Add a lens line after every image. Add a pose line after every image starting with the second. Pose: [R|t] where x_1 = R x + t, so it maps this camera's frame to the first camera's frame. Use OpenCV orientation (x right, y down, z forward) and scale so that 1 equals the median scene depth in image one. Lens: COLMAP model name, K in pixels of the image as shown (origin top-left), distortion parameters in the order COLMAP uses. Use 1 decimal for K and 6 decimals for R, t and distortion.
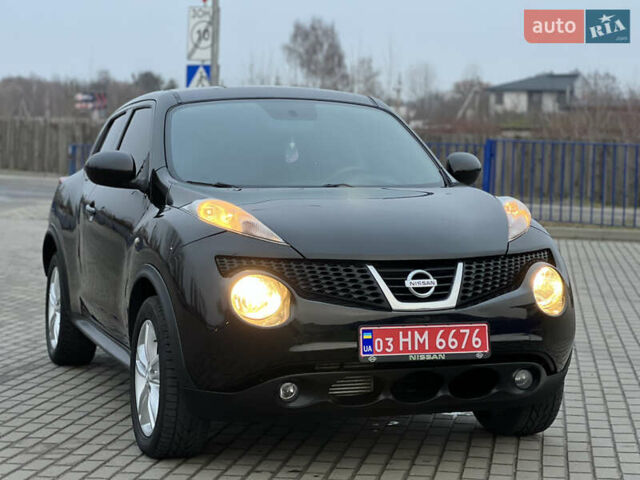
lens RADIAL K [[1335.1, 0, 335.1], [0, 1335.1, 243.4], [0, 0, 1]] dist [0.189193, 0.000000]
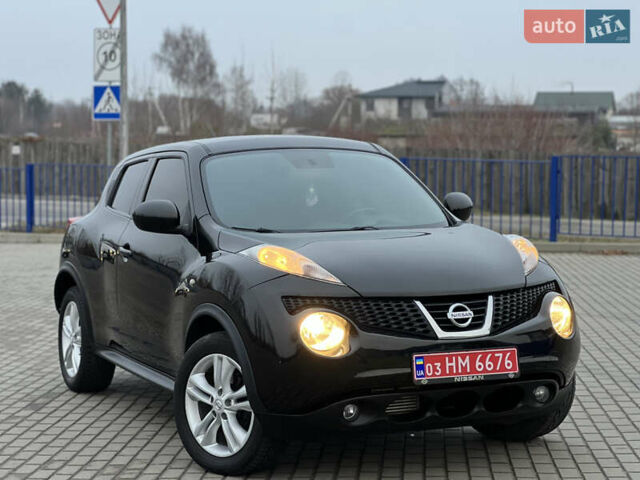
lens RADIAL K [[1335.1, 0, 344.6], [0, 1335.1, 246.4], [0, 0, 1]] dist [0.189193, 0.000000]
pose [[0.995040, -0.024303, 0.096466, -0.147042], [0.024740, 0.999688, -0.003345, -0.028420], [-0.096354, 0.005715, 0.995331, -0.148827]]
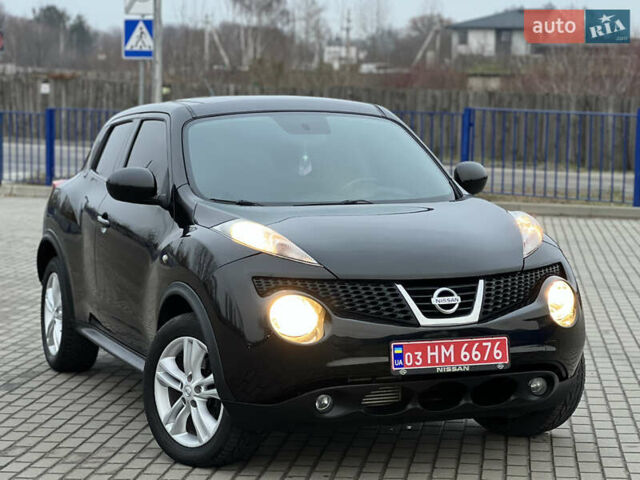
lens RADIAL K [[1540.9, 0, 368.6], [0, 1540.9, 256.8], [0, 0, 1]] dist [0.146883, 0.000000]
pose [[0.998207, -0.010463, 0.058940, -0.070397], [0.008619, 0.999468, 0.031455, -0.044546], [-0.059238, -0.030891, 0.997766, -0.229567]]
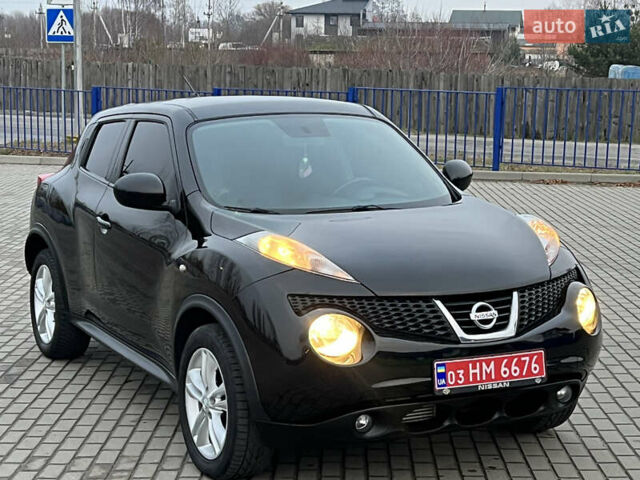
lens RADIAL K [[1214.3, 0, 309.9], [0, 1214.3, 269.8], [0, 0, 1]] dist [0.203983, 0.000000]
pose [[0.992276, -0.028844, 0.120650, -0.187426], [0.017870, 0.995684, 0.091067, -0.096119], [-0.122756, -0.088208, 0.988509, 0.069733]]
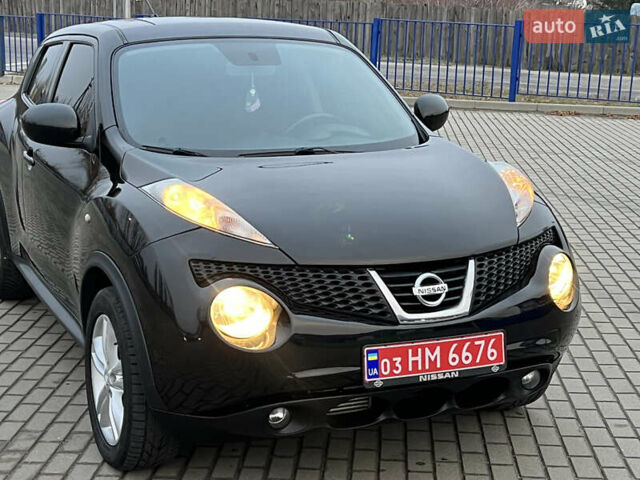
lens RADIAL K [[1071.1, 0, 314.1], [0, 1071.1, 256.9], [0, 0, 1]] dist [0.188698, 0.000000]
pose [[0.996615, -0.014202, 0.080978, -0.066390], [0.001350, 0.987661, 0.156599, -0.099664], [-0.082203, -0.155960, 0.984337, 0.328801]]
